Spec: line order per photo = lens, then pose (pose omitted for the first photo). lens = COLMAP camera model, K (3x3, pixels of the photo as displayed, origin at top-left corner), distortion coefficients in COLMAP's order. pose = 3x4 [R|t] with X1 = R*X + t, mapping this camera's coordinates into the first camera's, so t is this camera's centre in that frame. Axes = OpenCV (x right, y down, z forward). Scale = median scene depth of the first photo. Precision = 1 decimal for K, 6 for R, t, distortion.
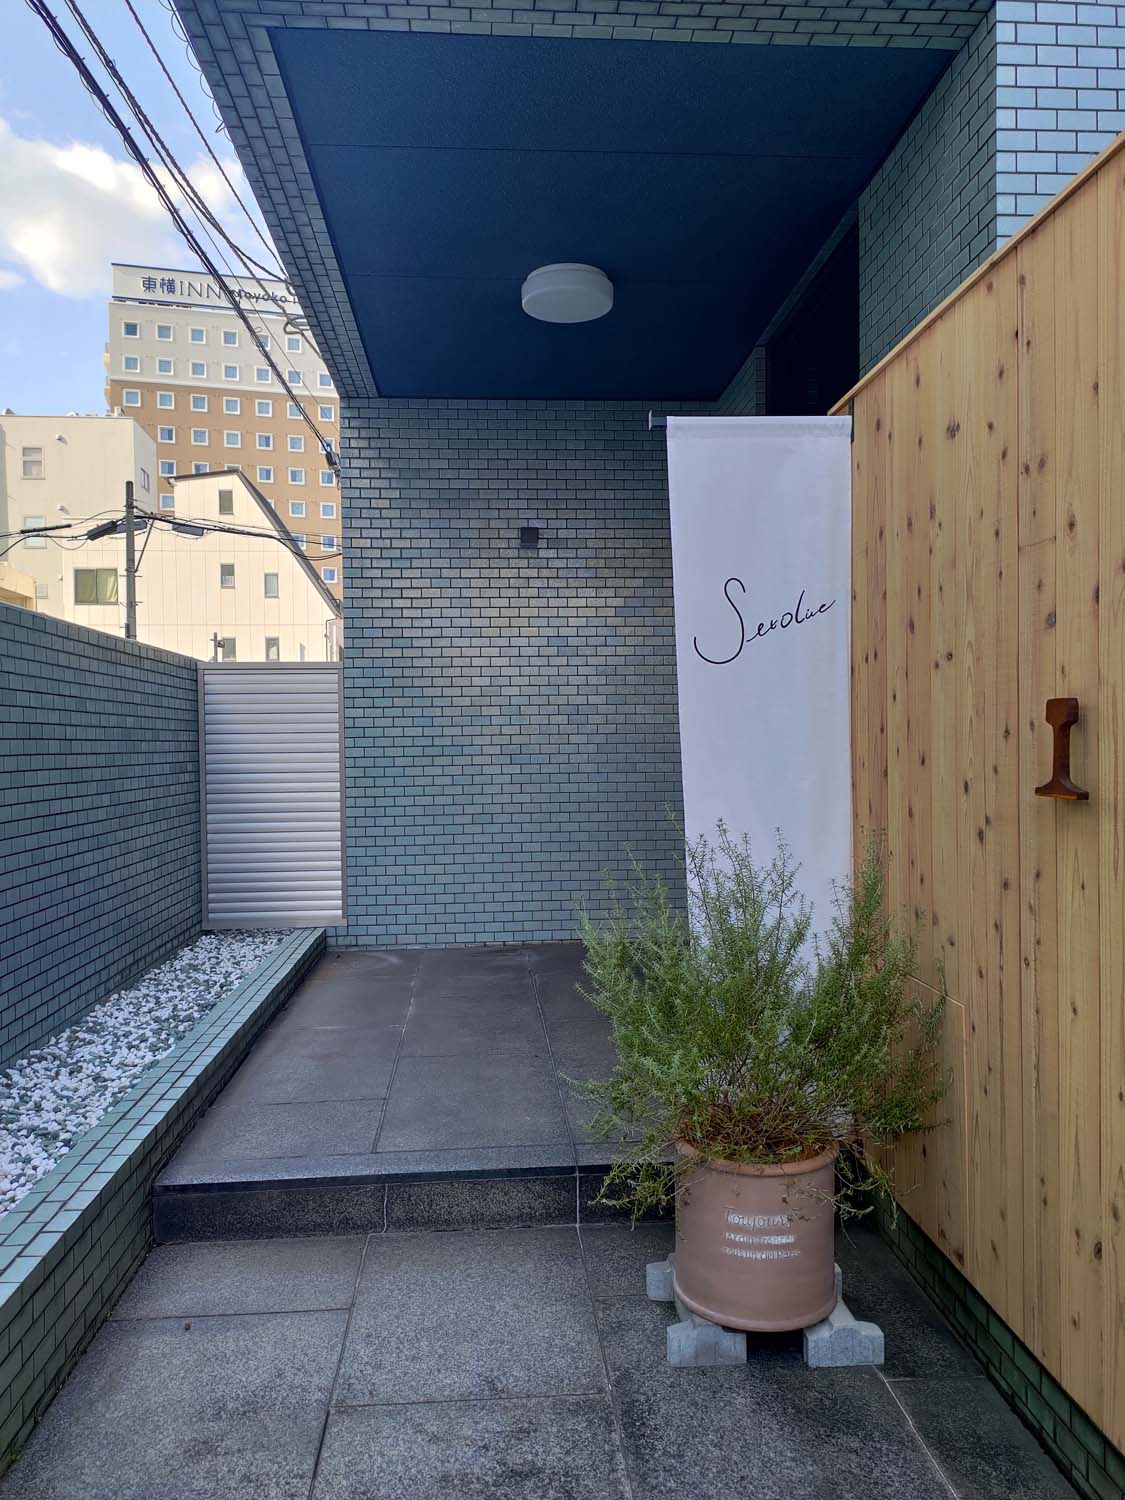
lens RADIAL K [[1119.8, 0, 571.0], [0, 1119.8, 758.4], [0, 0, 1]] dist [0.030263, -0.018402]
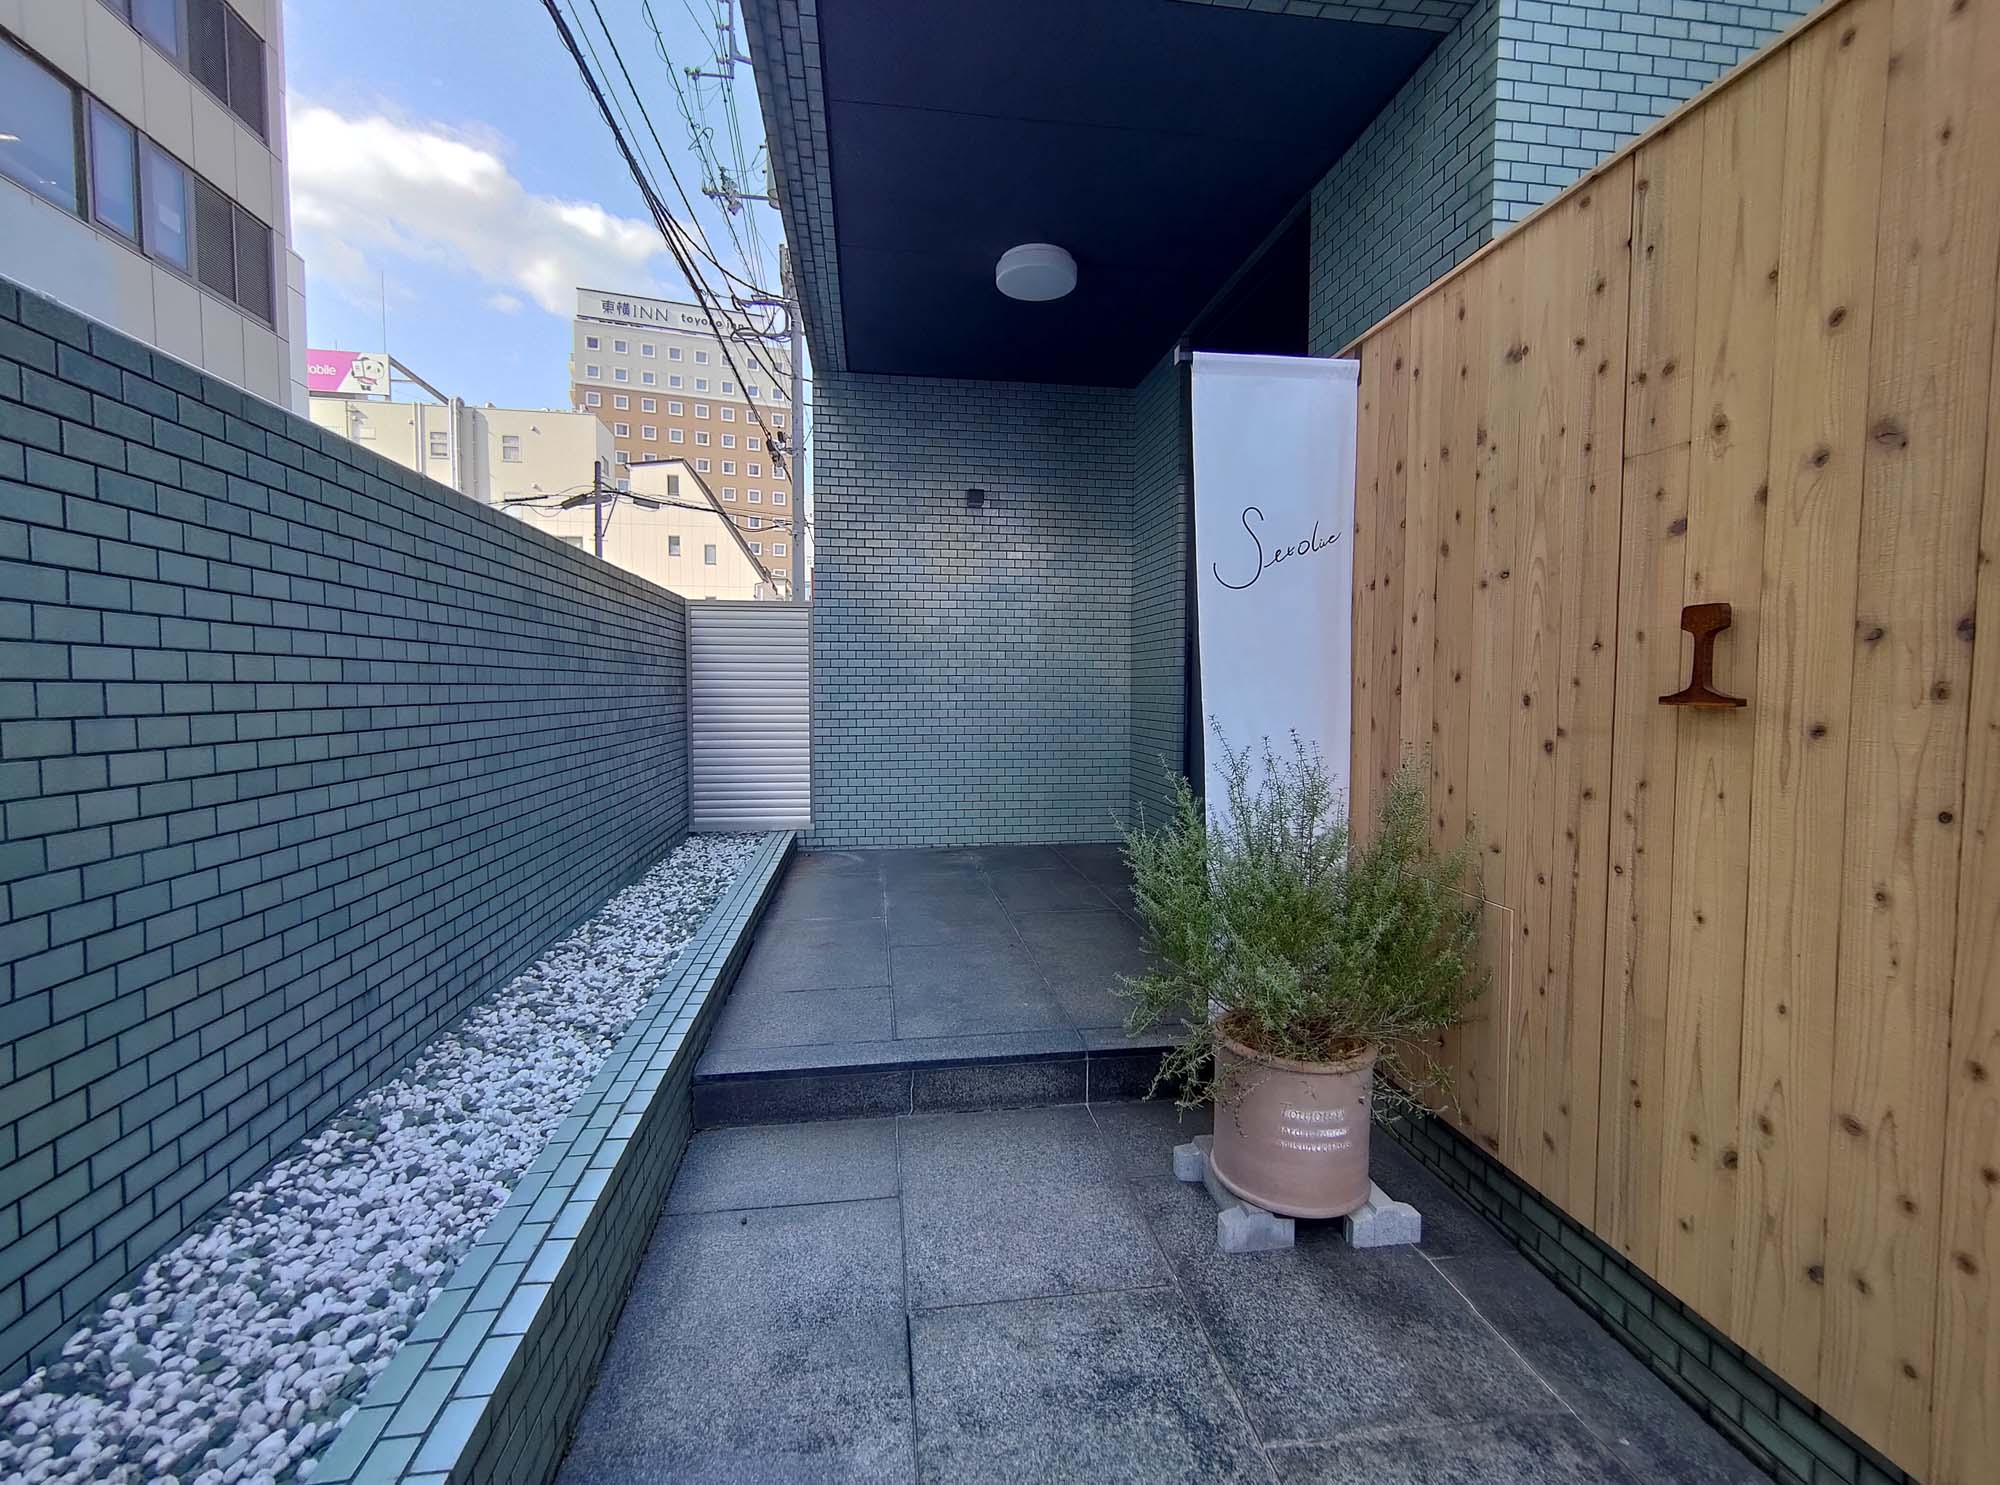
lens RADIAL K [[871.5, 0, 1004.2], [0, 871.5, 724.1], [0, 0, 1]] dist [0.002123, 0.000990]
pose [[0.997316, 0.012324, 0.072175, -0.146177], [-0.014403, 0.999494, 0.028350, 0.024623], [-0.071789, -0.029313, 0.996989, 0.182270]]
